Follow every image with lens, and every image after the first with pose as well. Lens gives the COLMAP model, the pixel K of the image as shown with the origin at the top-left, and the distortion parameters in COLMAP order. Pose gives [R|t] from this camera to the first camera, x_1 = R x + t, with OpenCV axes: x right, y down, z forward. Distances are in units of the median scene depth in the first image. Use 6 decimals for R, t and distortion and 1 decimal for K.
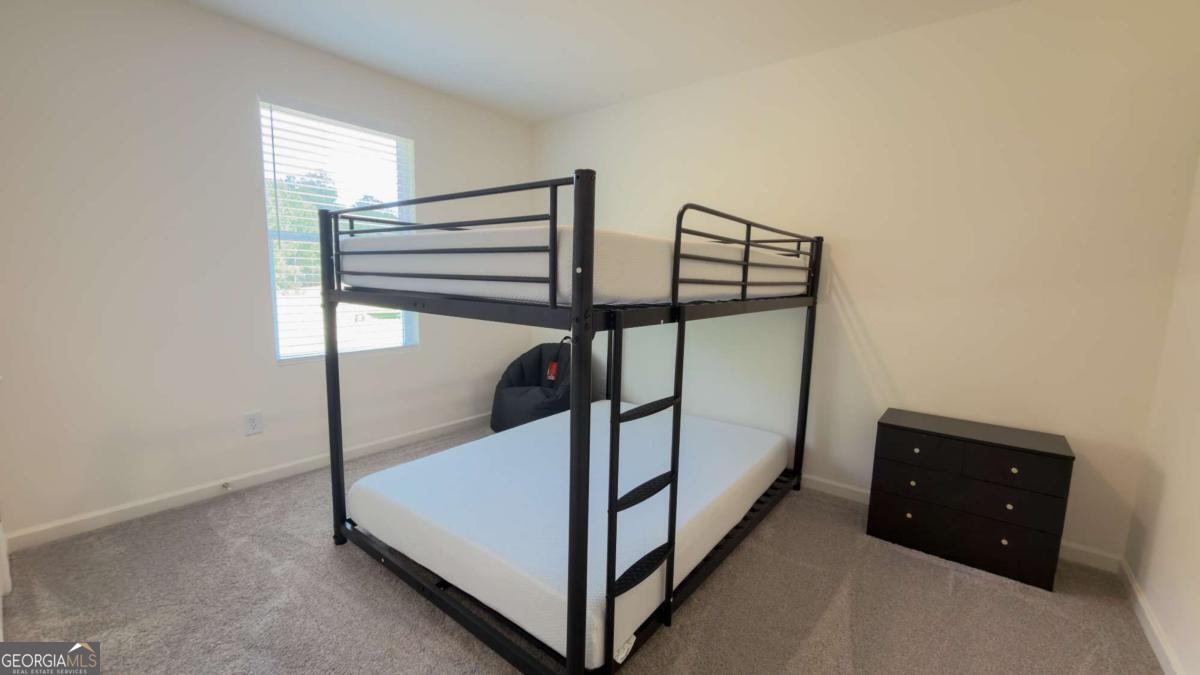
lens RADIAL K [[479.4, 0, 598.2], [0, 479.4, 340.5], [0, 0, 1]] dist [0.001390, 0.000144]
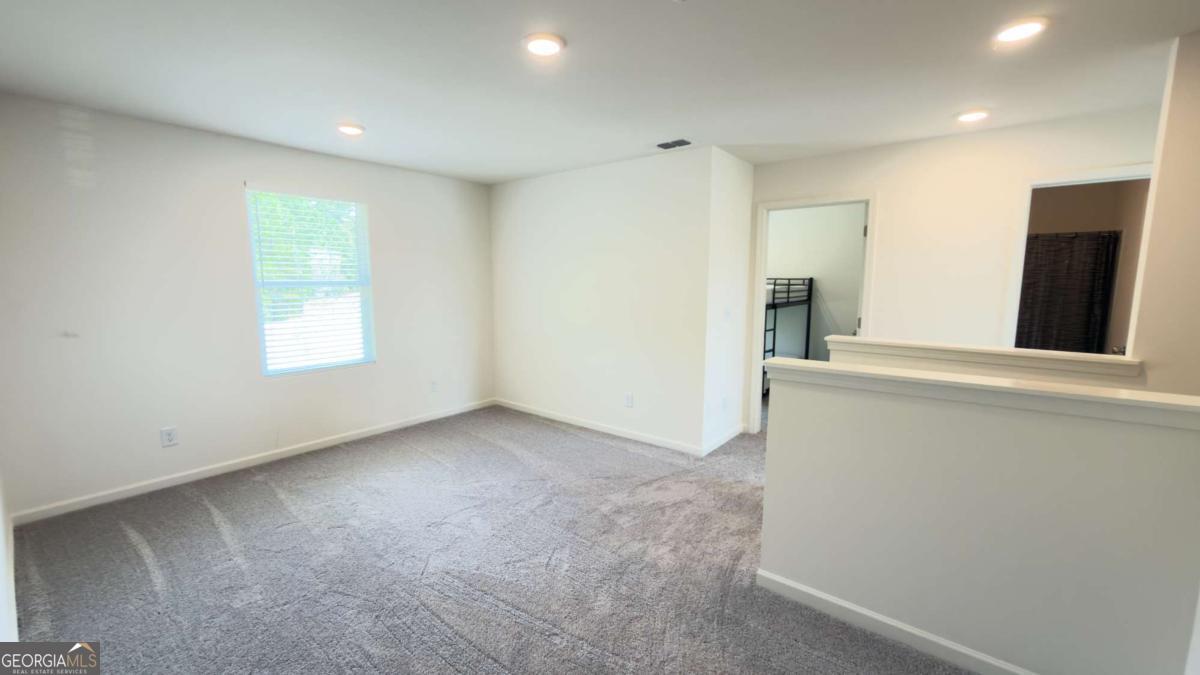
lens RADIAL K [[479.4, 0, 598.2], [0, 479.4, 340.5], [0, 0, 1]] dist [0.001390, 0.000144]
pose [[0.999813, -0.019305, 0.001267, -0.947199], [0.019313, 0.999791, -0.006671, 0.160283], [-0.001138, 0.006694, 0.999977, -2.141645]]
